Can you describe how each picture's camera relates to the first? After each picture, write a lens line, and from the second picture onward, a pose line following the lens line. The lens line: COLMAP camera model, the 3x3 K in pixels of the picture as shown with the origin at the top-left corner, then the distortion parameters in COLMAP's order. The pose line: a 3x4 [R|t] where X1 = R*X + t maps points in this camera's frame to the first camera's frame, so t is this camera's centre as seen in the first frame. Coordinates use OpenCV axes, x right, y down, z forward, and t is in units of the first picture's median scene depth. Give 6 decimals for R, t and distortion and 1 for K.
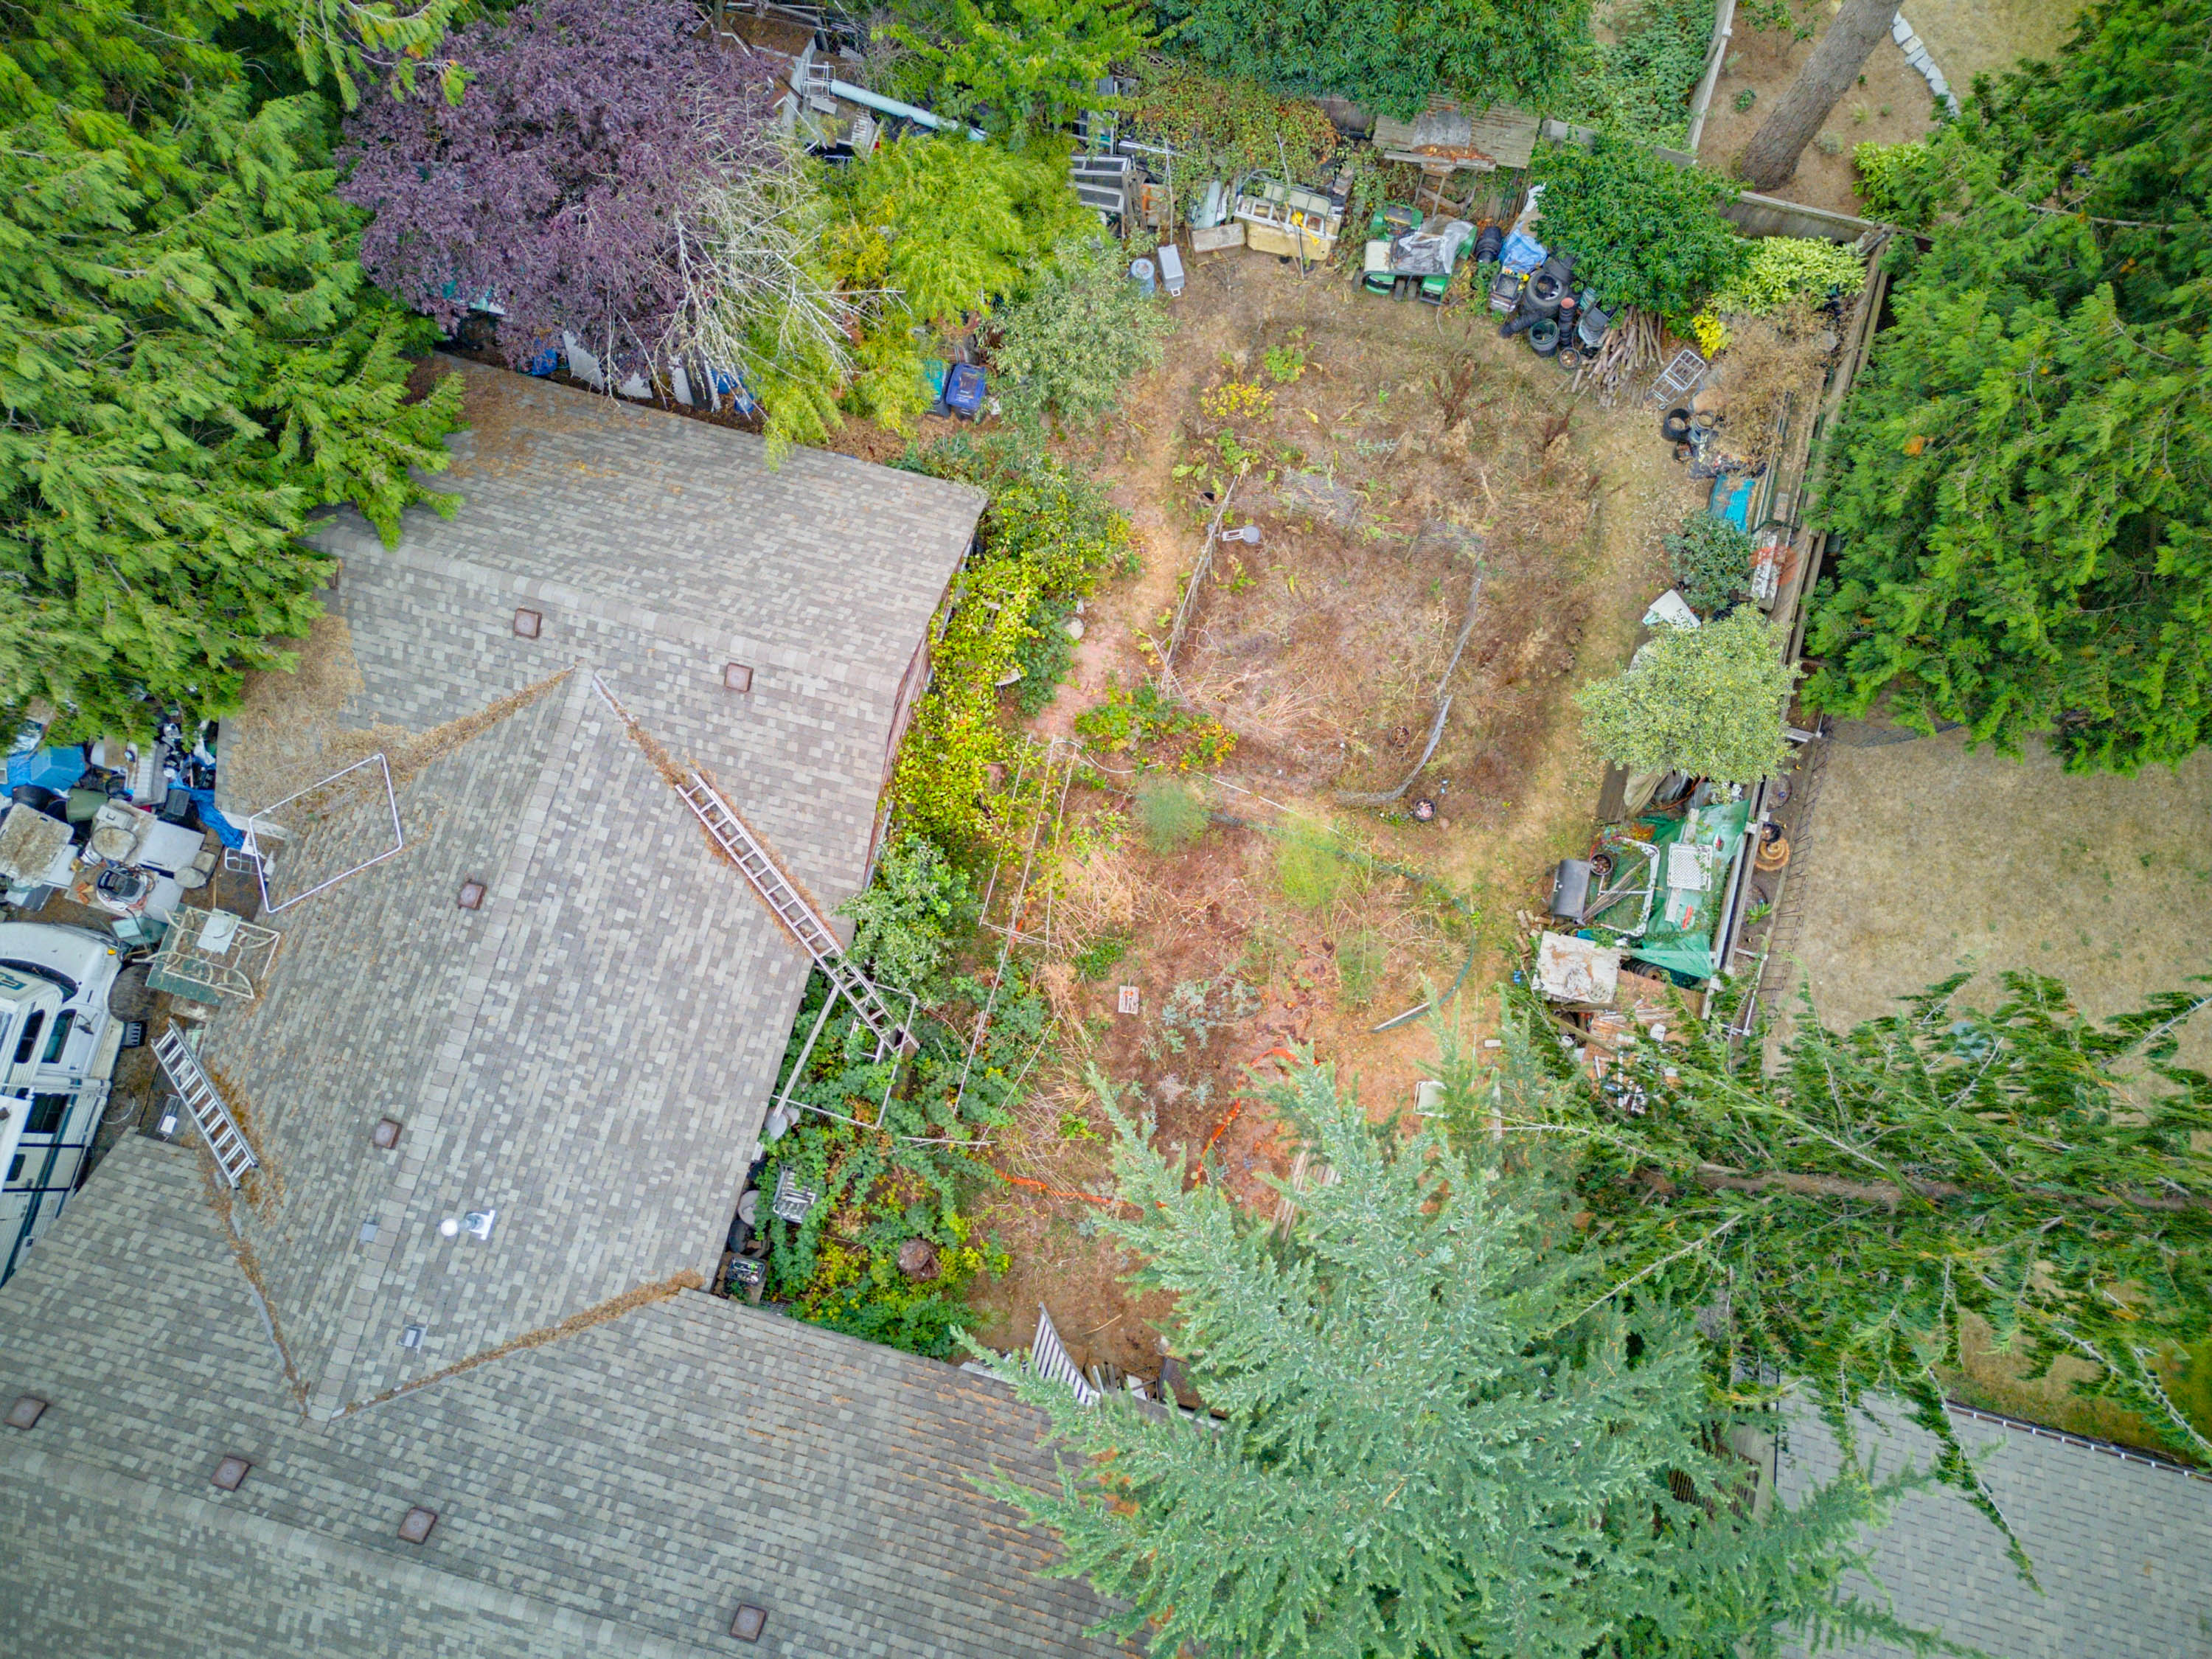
lens RADIAL K [[1564.0, 0, 1099.7], [0, 1564.0, 832.9], [0, 0, 1]] dist [0.072851, -0.066546]
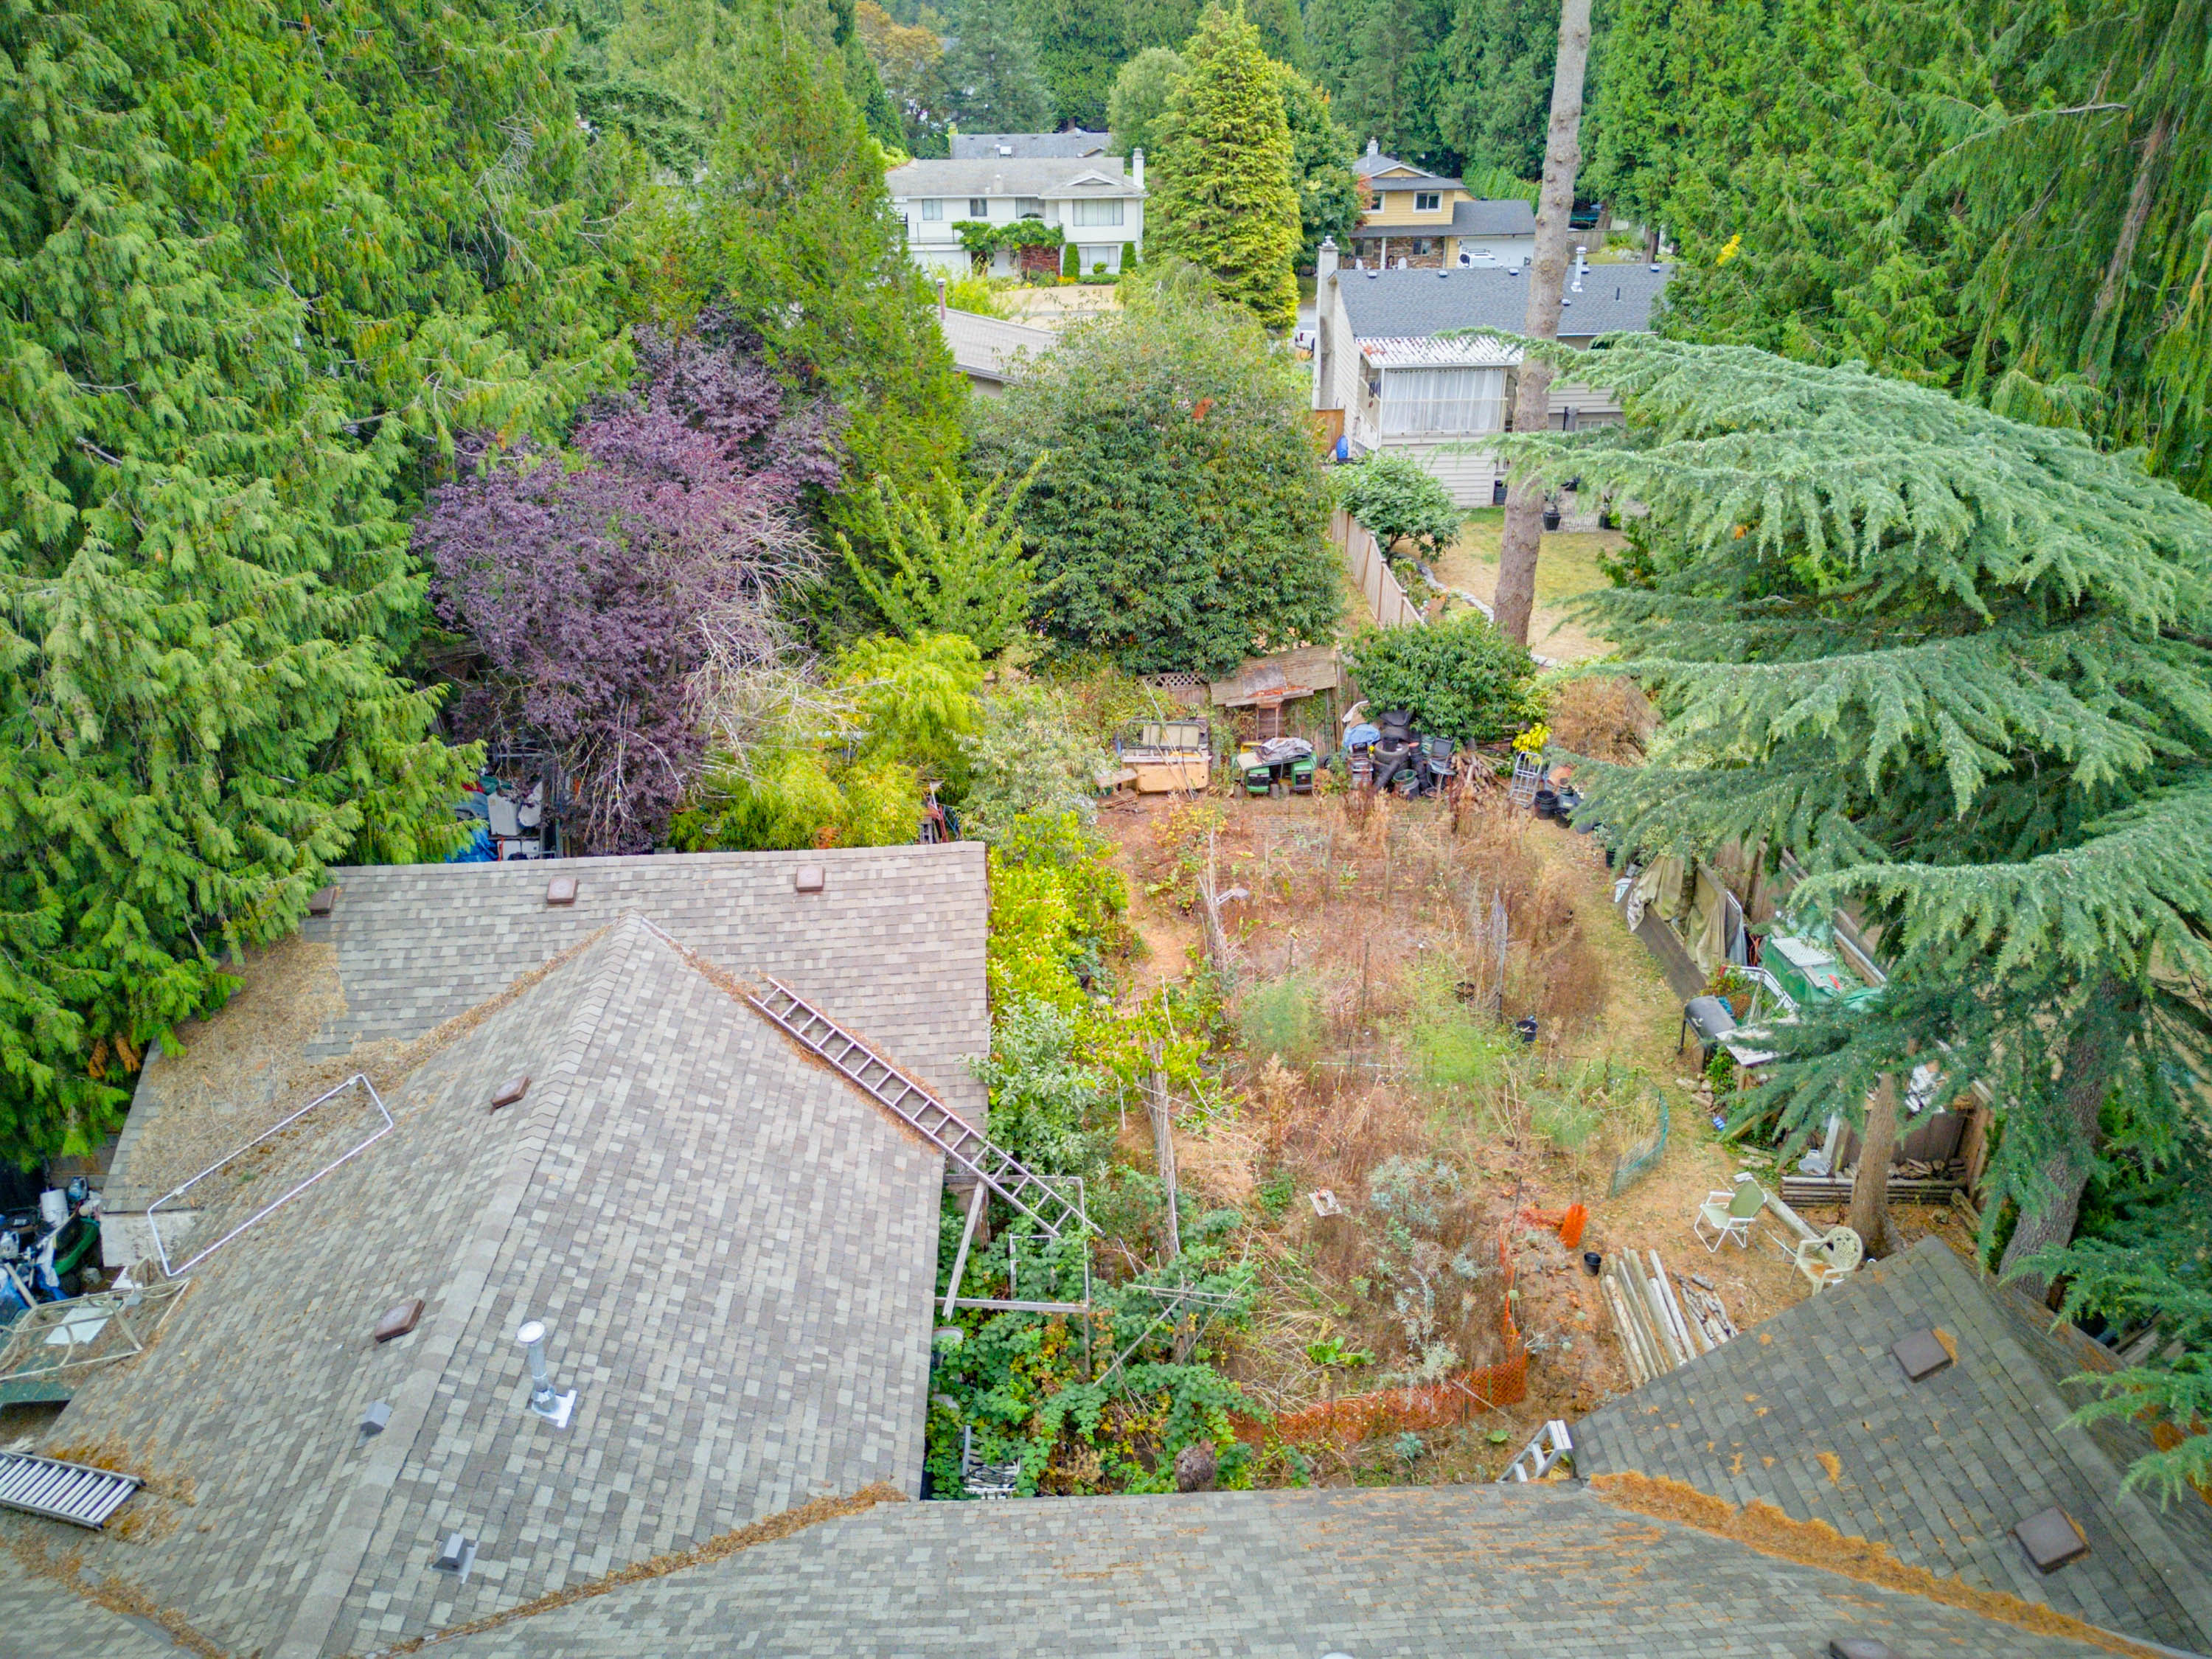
lens RADIAL K [[1564.0, 0, 1099.7], [0, 1564.0, 832.9], [0, 0, 1]] dist [0.072851, -0.066546]
pose [[0.952786, -0.132126, 0.273389, -0.313173], [0.296774, 0.595632, -0.746423, 0.613504], [-0.064218, 0.792316, 0.606721, 0.409388]]
